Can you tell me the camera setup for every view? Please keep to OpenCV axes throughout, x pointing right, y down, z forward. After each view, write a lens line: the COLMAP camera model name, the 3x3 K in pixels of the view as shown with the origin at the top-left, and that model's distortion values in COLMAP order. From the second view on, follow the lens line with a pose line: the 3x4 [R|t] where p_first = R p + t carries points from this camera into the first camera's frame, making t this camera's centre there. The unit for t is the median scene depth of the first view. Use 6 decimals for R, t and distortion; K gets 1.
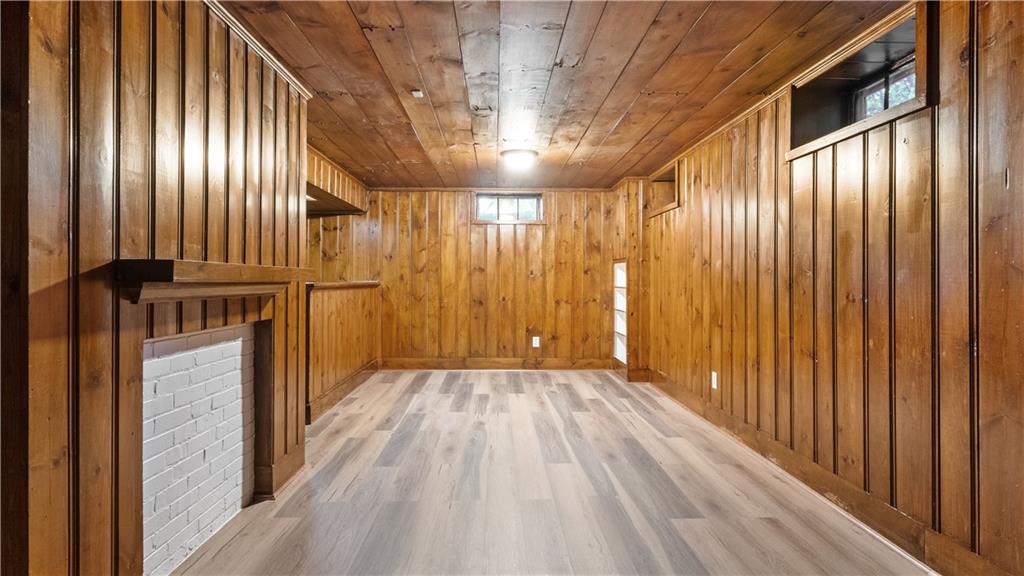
lens RADIAL K [[505.9, 0, 507.6], [0, 505.9, 282.6], [0, 0, 1]] dist [0.000301, -0.000878]
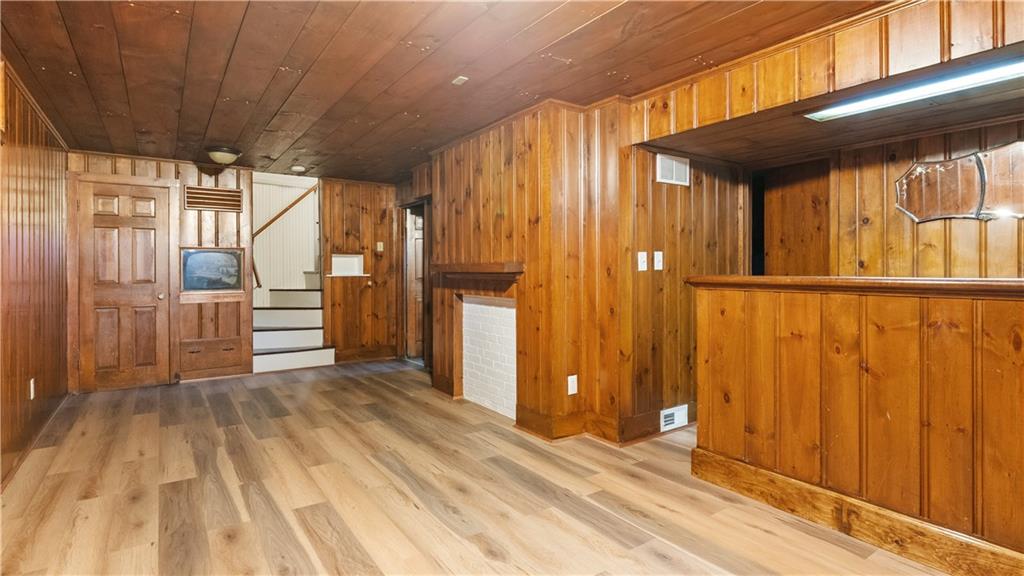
lens RADIAL K [[505.9, 0, 507.6], [0, 505.9, 282.6], [0, 0, 1]] dist [0.000301, -0.000878]
pose [[-0.838991, 0.013911, -0.543968, 0.273425], [-0.001998, 0.999588, 0.028643, -0.014431], [0.544142, 0.025118, -0.838617, 1.860992]]
